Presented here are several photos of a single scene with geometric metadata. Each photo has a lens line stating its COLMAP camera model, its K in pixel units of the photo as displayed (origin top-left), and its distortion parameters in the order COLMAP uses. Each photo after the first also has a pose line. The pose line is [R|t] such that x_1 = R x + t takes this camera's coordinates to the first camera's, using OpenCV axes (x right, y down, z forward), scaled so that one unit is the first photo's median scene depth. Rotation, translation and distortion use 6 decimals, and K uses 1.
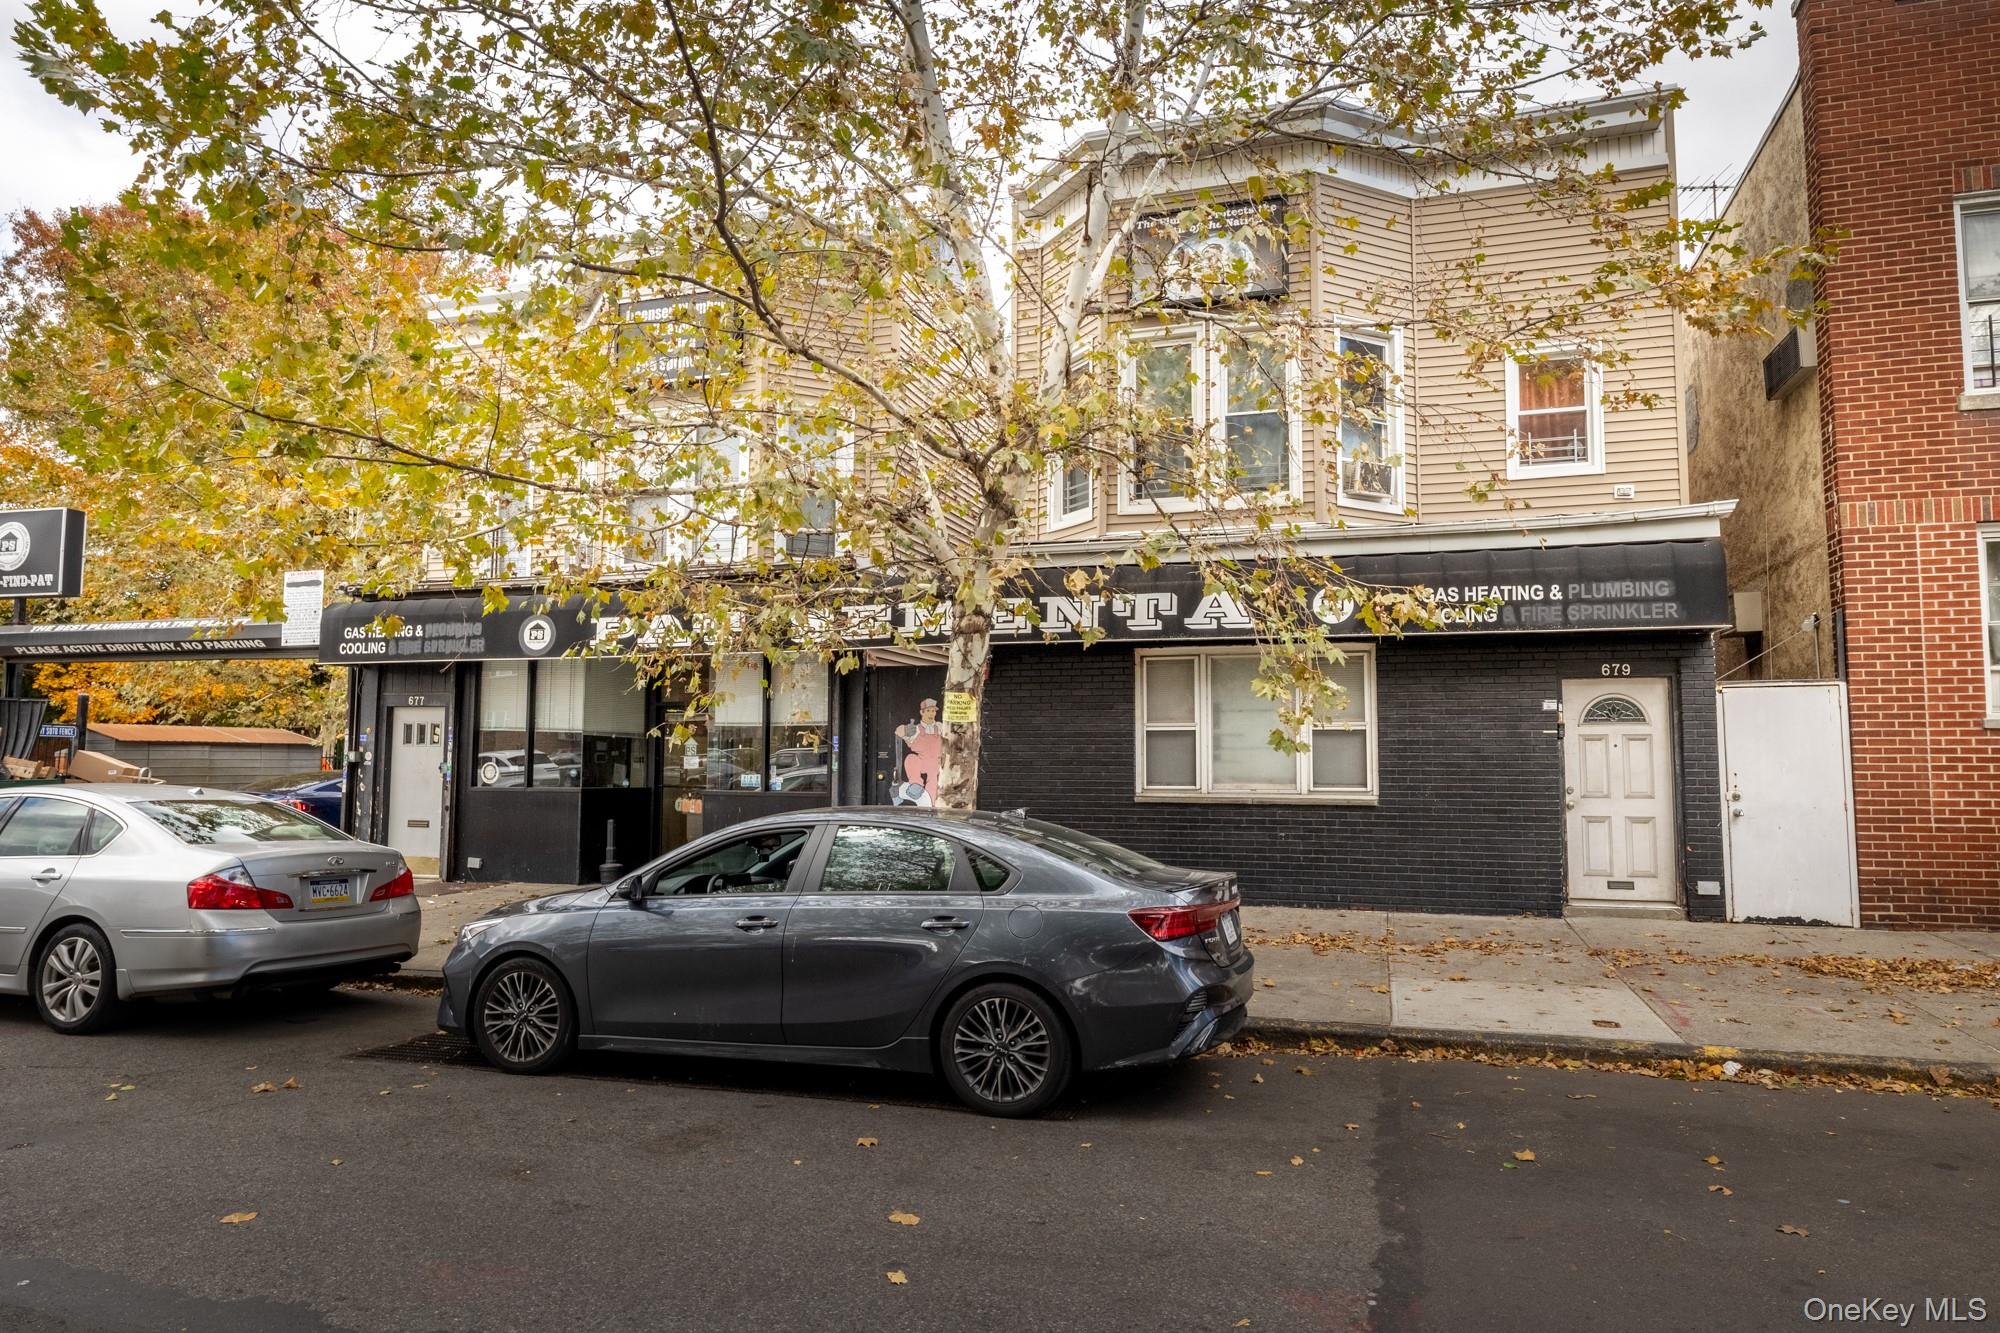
lens RADIAL K [[1160.9, 0, 1000.0], [0, 1160.9, 666.5], [0, 0, 1]] dist [-0.000843, -0.000088]
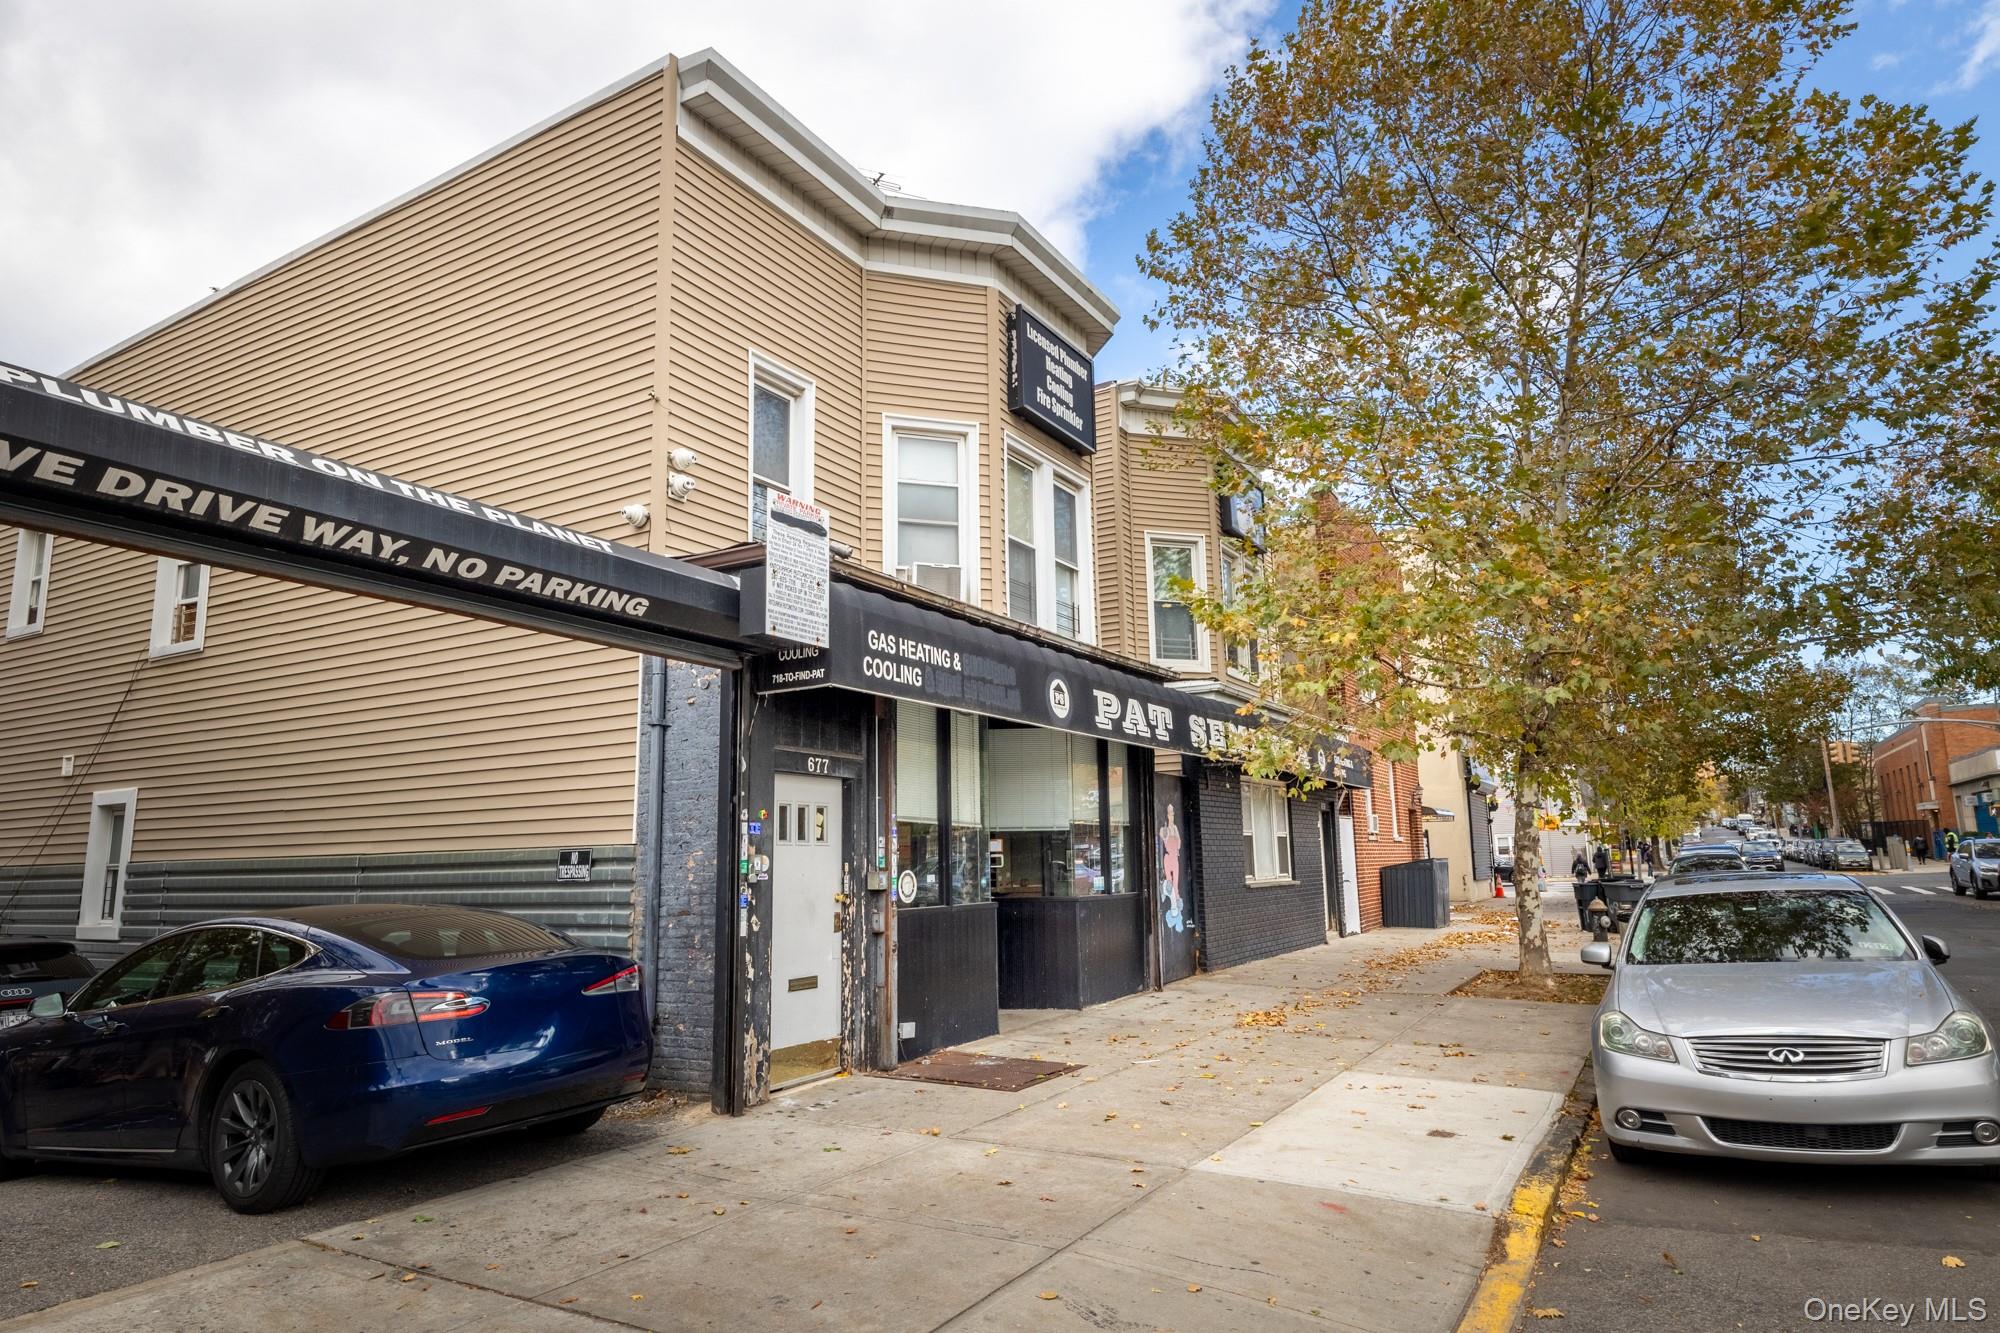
lens RADIAL K [[1160.9, 0, 1000.0], [0, 1160.9, 666.5], [0, 0, 1]] dist [-0.000843, -0.000088]
pose [[0.231466, 0.155087, 0.960402, -1.086344], [-0.057171, 0.987674, -0.145712, 0.062442], [-0.971162, -0.021180, 0.237479, 0.806935]]
